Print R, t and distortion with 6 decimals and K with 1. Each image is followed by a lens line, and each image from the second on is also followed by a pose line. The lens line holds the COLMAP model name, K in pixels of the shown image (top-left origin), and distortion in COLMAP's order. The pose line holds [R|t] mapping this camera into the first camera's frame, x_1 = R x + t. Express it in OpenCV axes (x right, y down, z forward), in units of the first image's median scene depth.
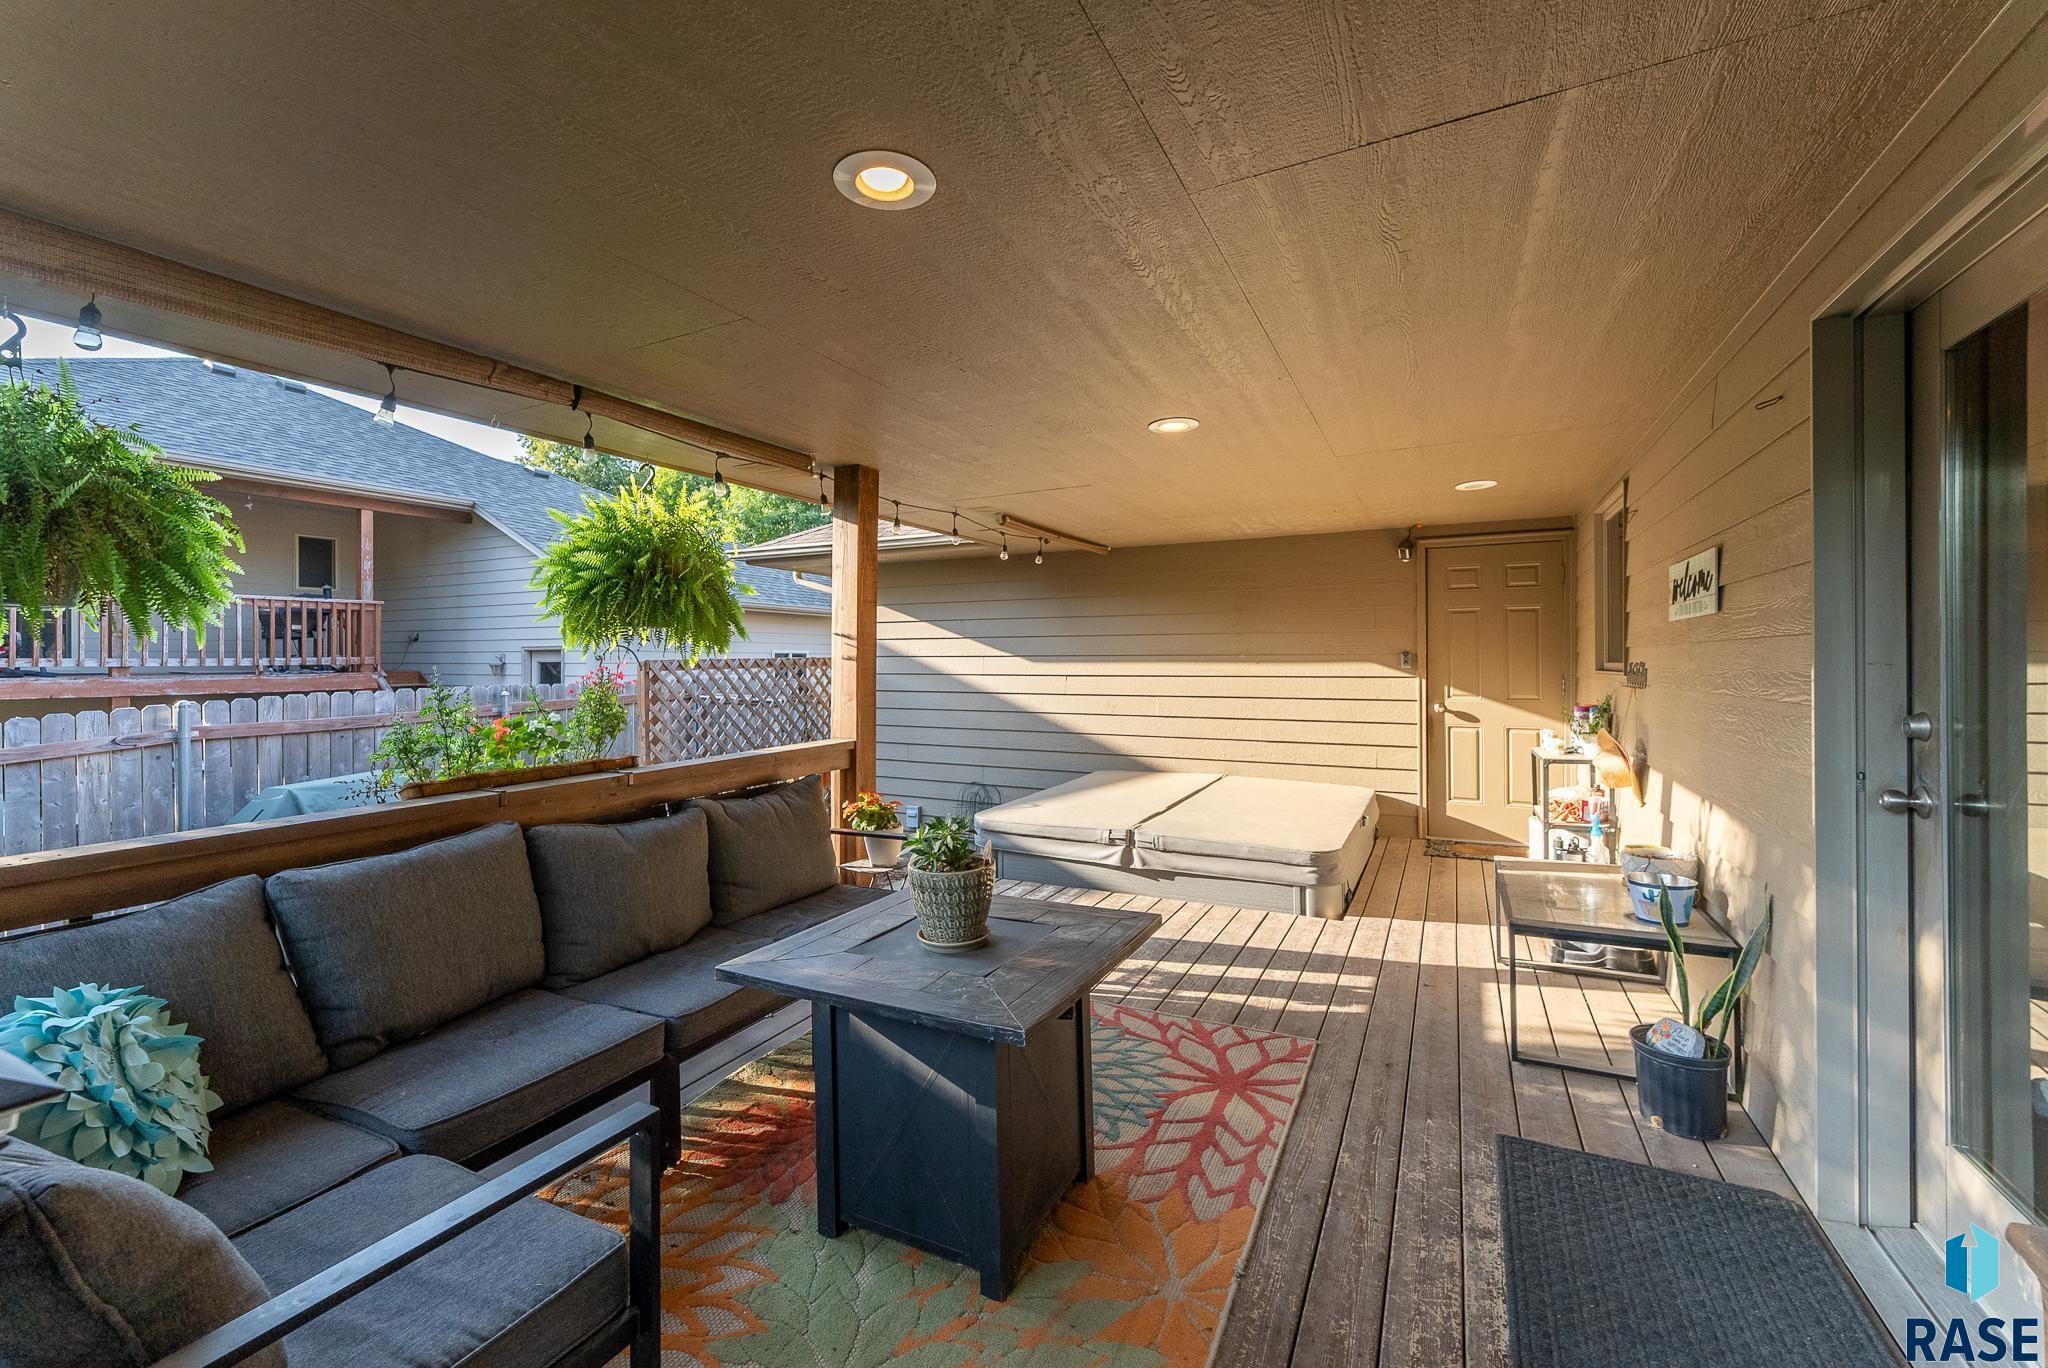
lens RADIAL K [[821.6, 0, 1026.9], [0, 821.6, 669.9], [0, 0, 1]] dist [0.000408, 0.000087]
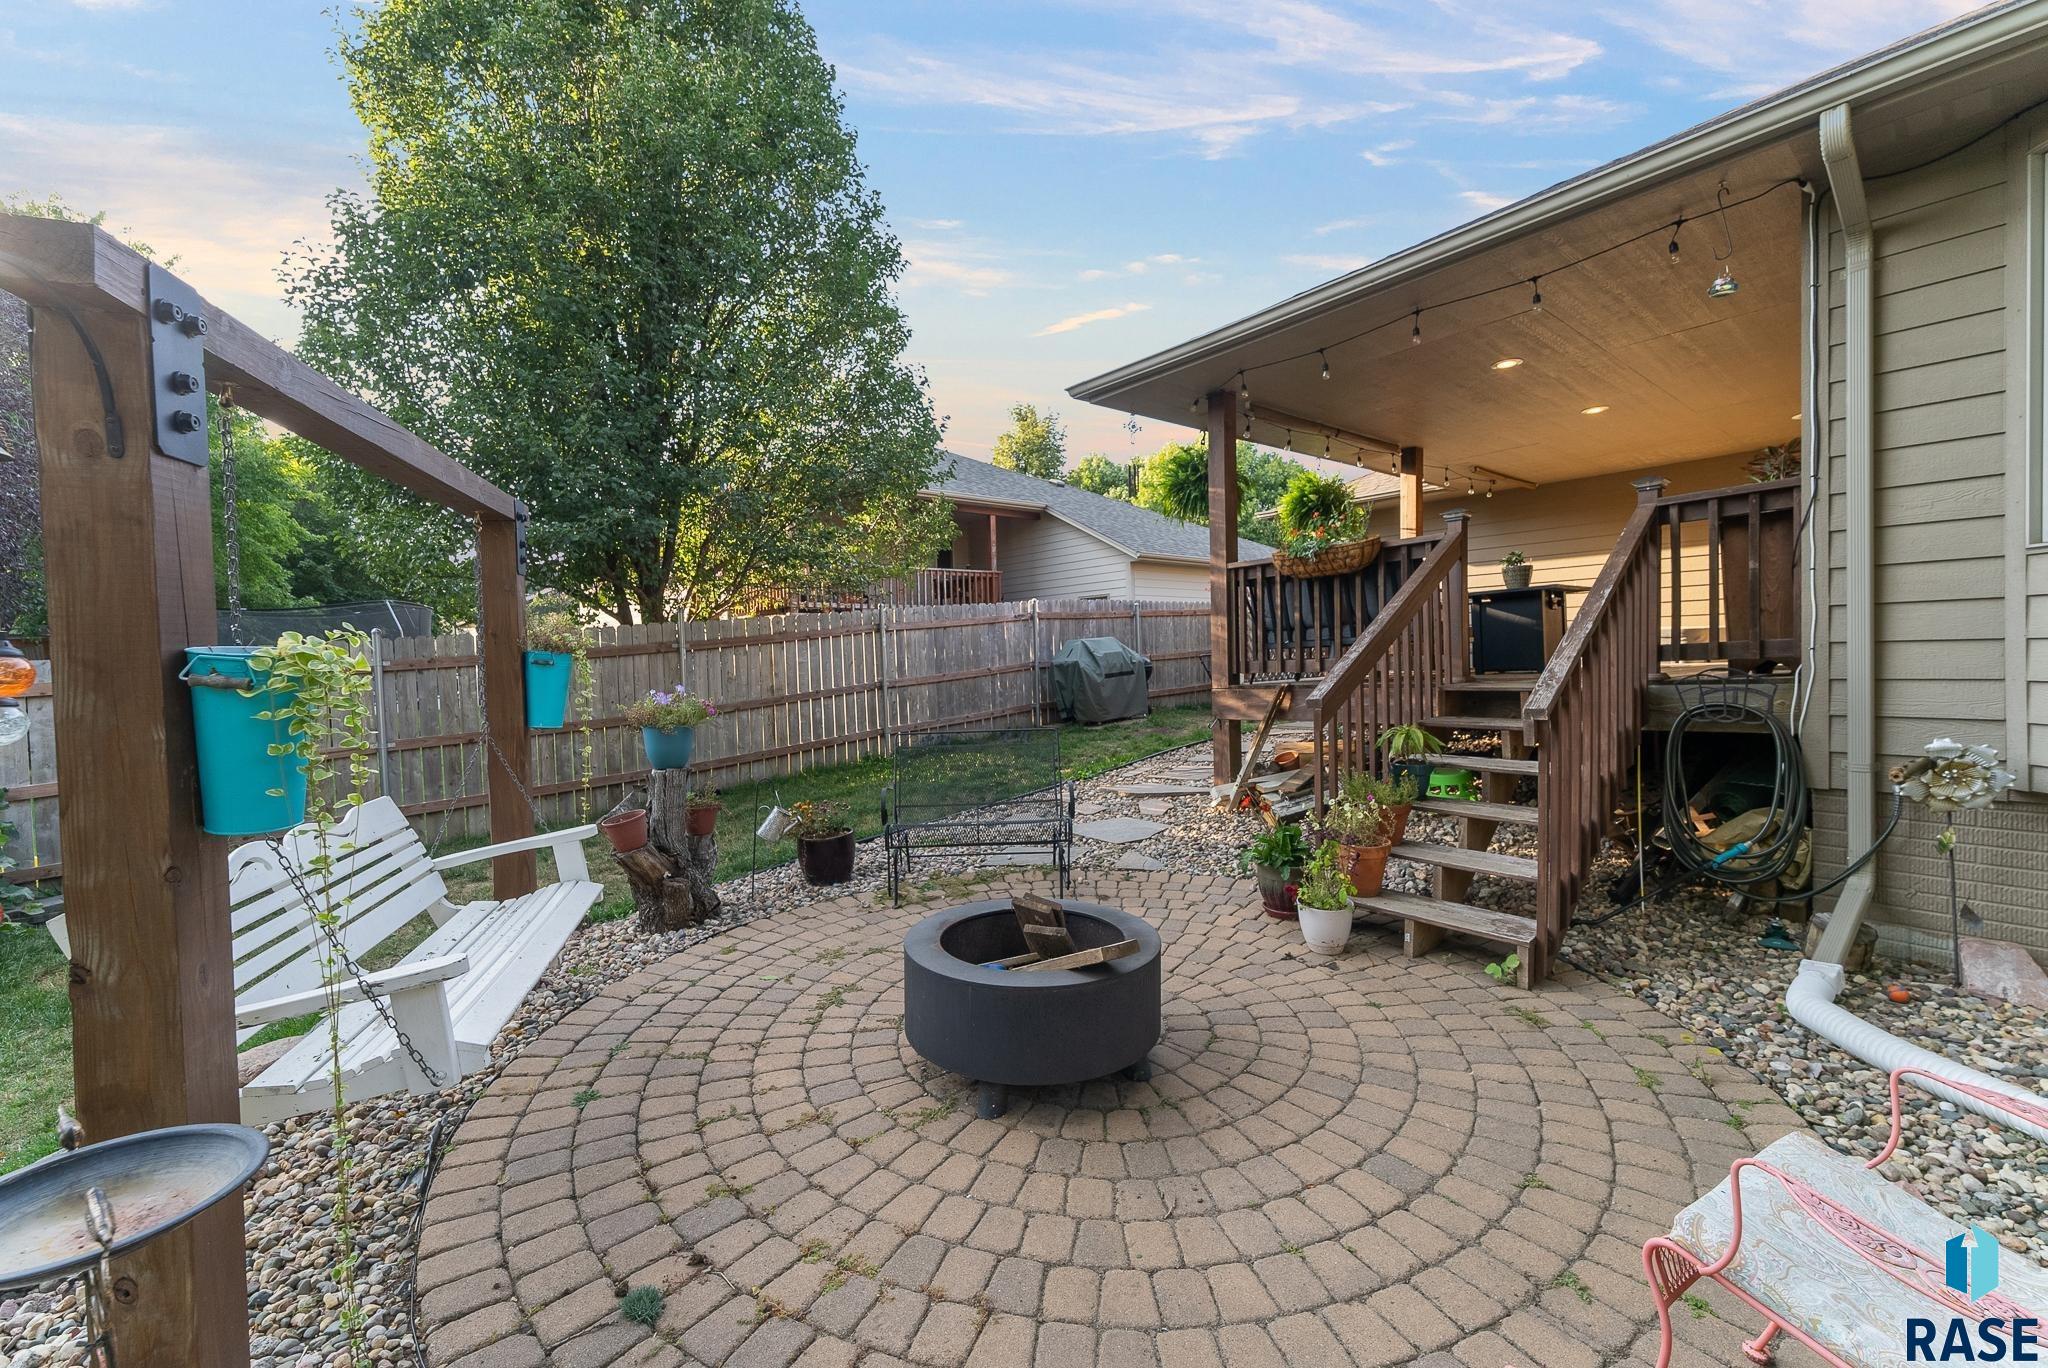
lens RADIAL K [[821.6, 0, 1025.8], [0, 821.6, 684.4], [0, 0, 1]] dist [0.000408, 0.000087]
pose [[0.915090, -0.003700, -0.403234, -0.341962], [0.014904, 0.999585, 0.024651, 0.368321], [0.402975, -0.028567, 0.914765, -1.695284]]
